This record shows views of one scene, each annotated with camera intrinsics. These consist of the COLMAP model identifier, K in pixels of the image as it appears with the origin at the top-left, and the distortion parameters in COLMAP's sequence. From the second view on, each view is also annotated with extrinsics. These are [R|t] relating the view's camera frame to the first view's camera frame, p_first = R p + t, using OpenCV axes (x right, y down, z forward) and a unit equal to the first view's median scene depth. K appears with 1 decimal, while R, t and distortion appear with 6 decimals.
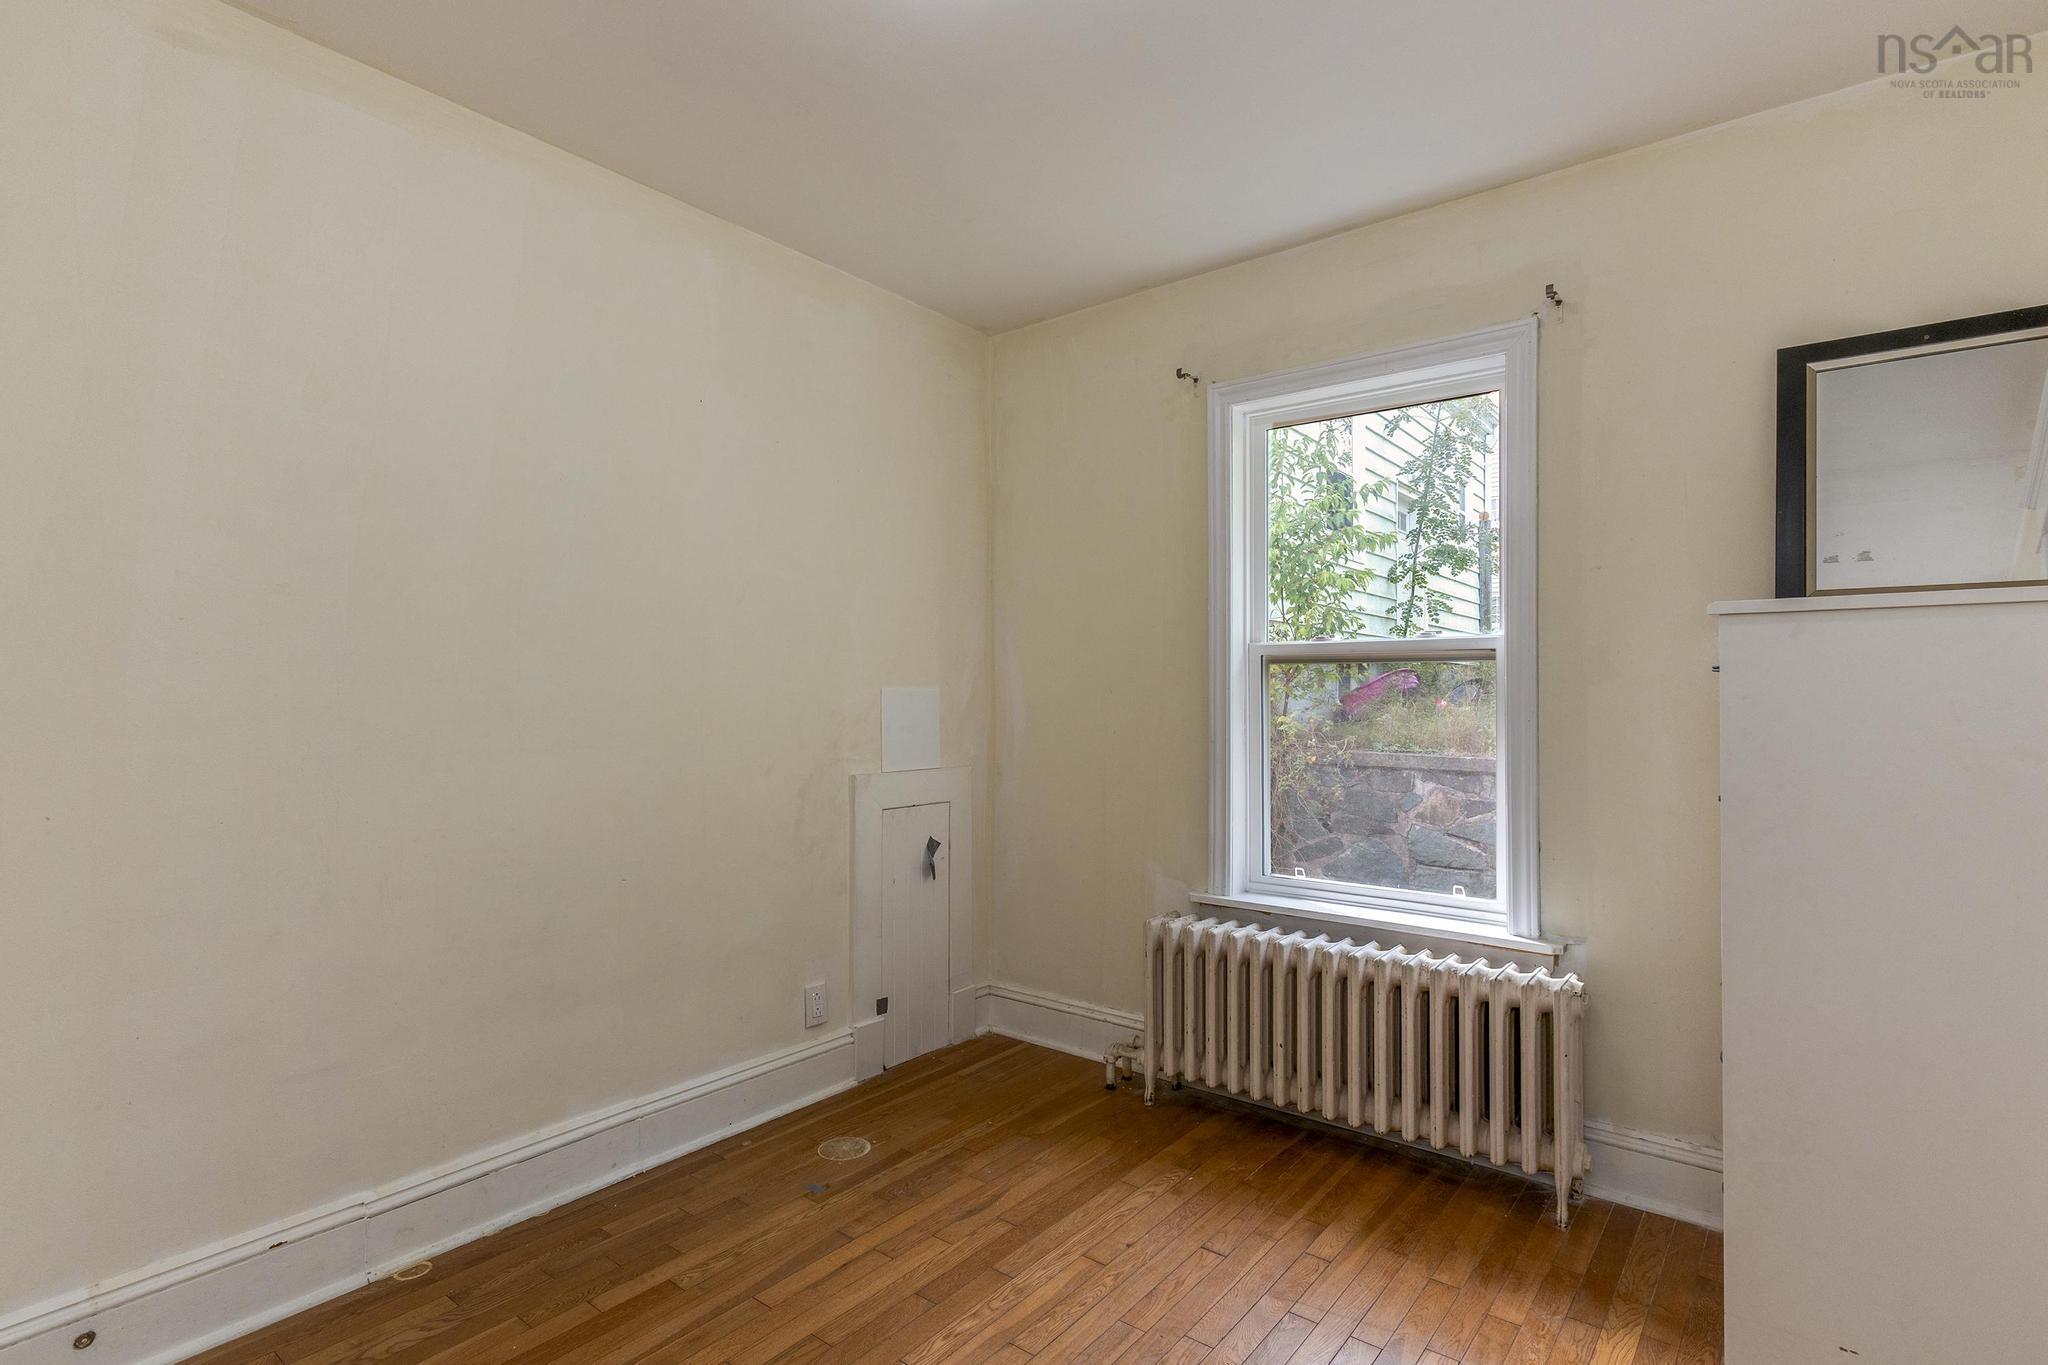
lens RADIAL K [[982.3, 0, 1032.0], [0, 982.3, 687.1], [0, 0, 1]] dist [-0.002235, 0.000048]
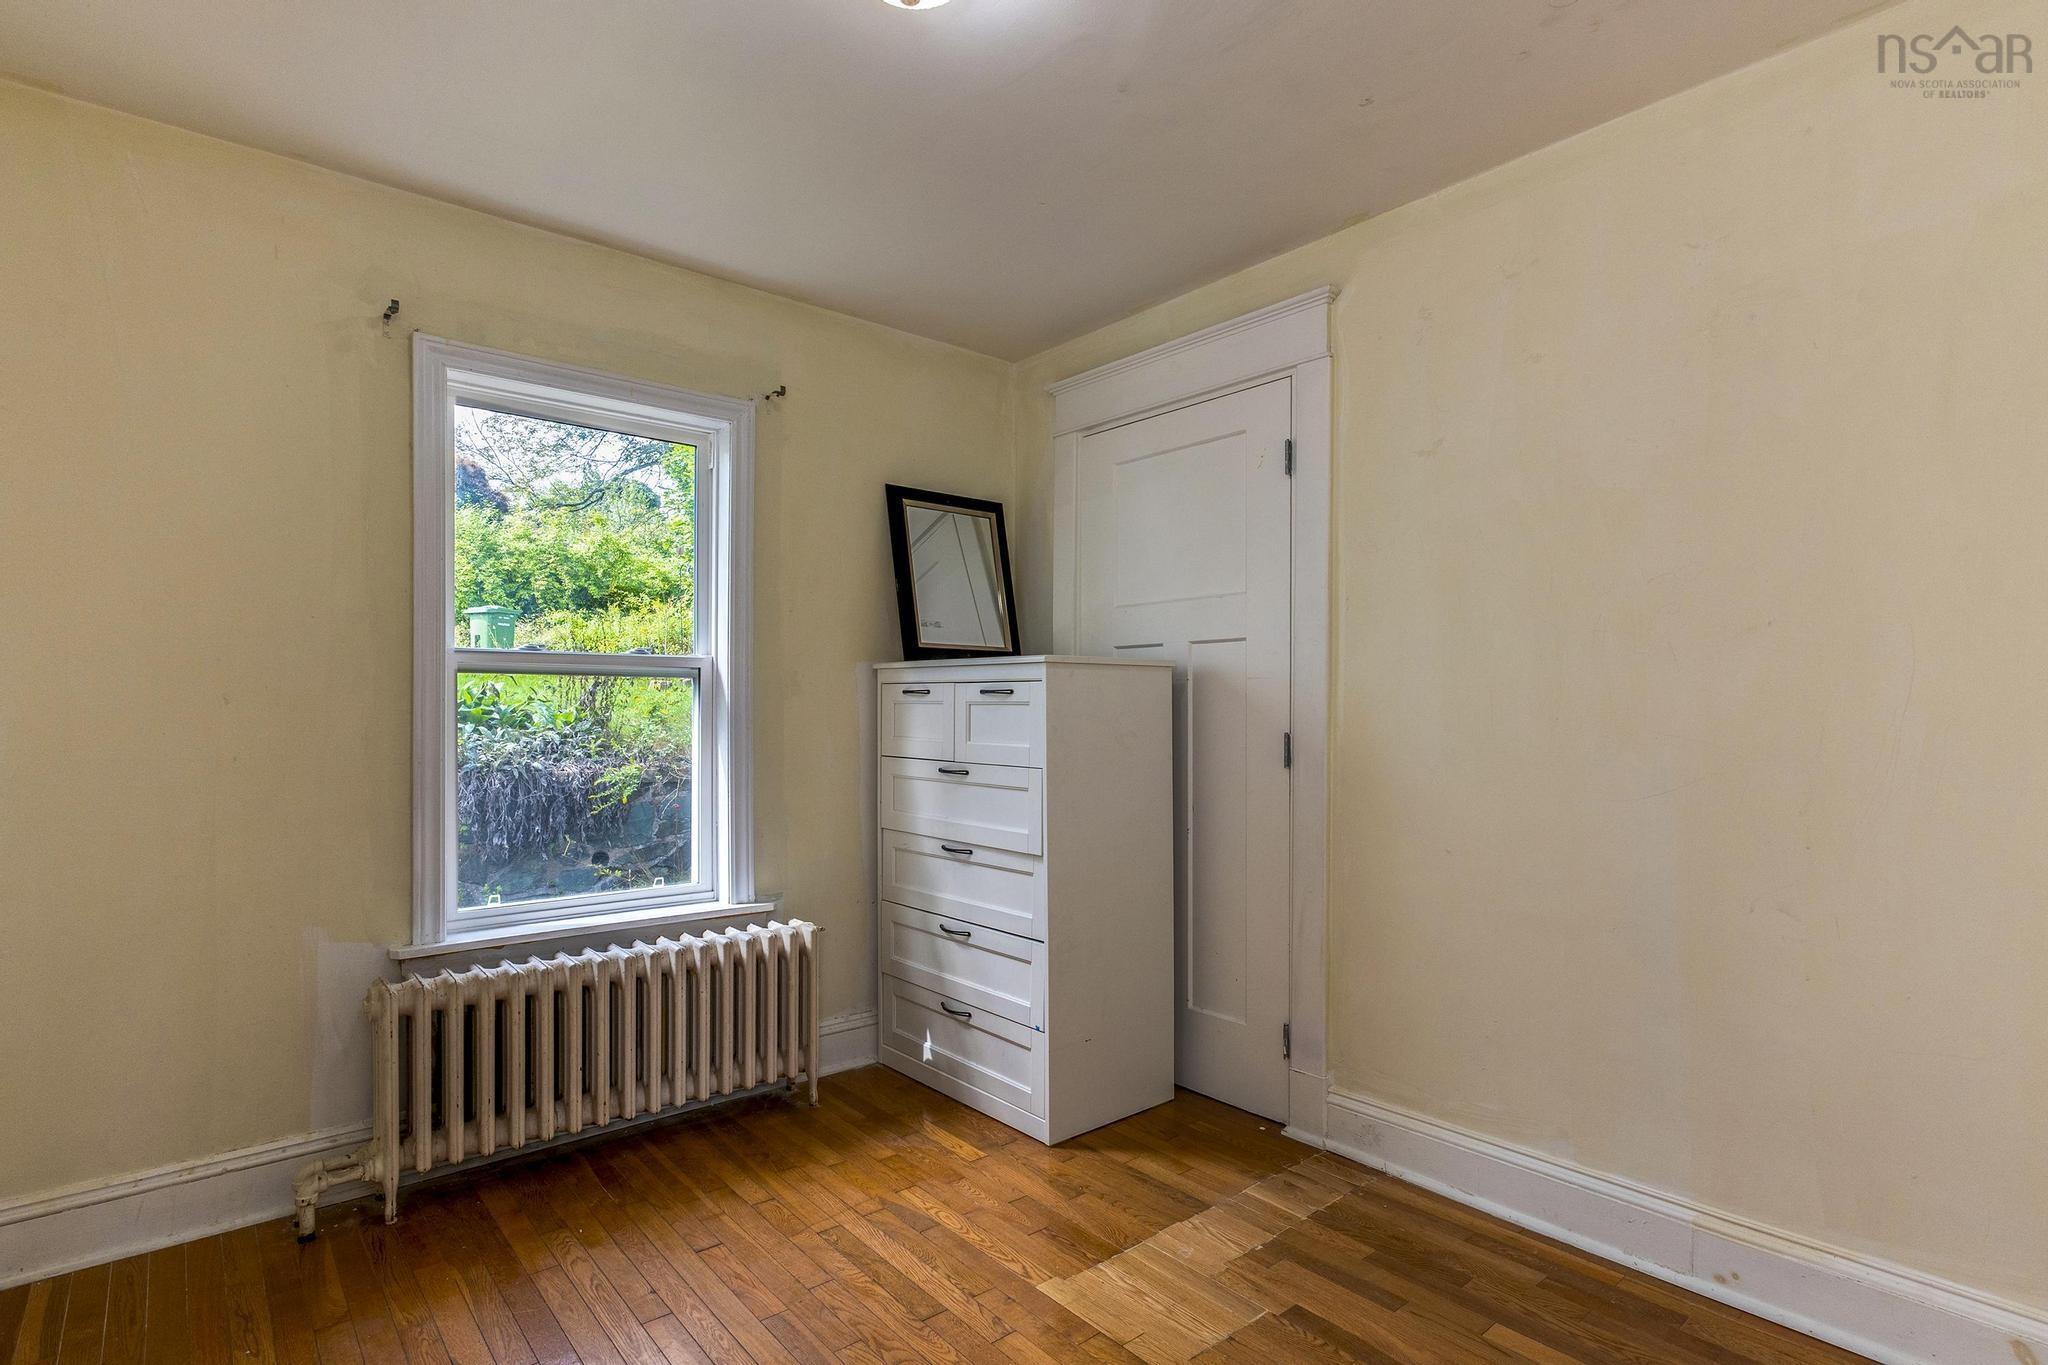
lens RADIAL K [[1019.3, 0, 1029.1], [0, 1019.3, 696.0], [0, 0, 1]] dist [-0.000077, 0.002056]
pose [[0.213333, 0.004322, 0.976970, -0.653842], [-0.016107, 0.999870, -0.000906, -0.009628], [-0.976847, -0.015543, 0.213375, 0.368870]]
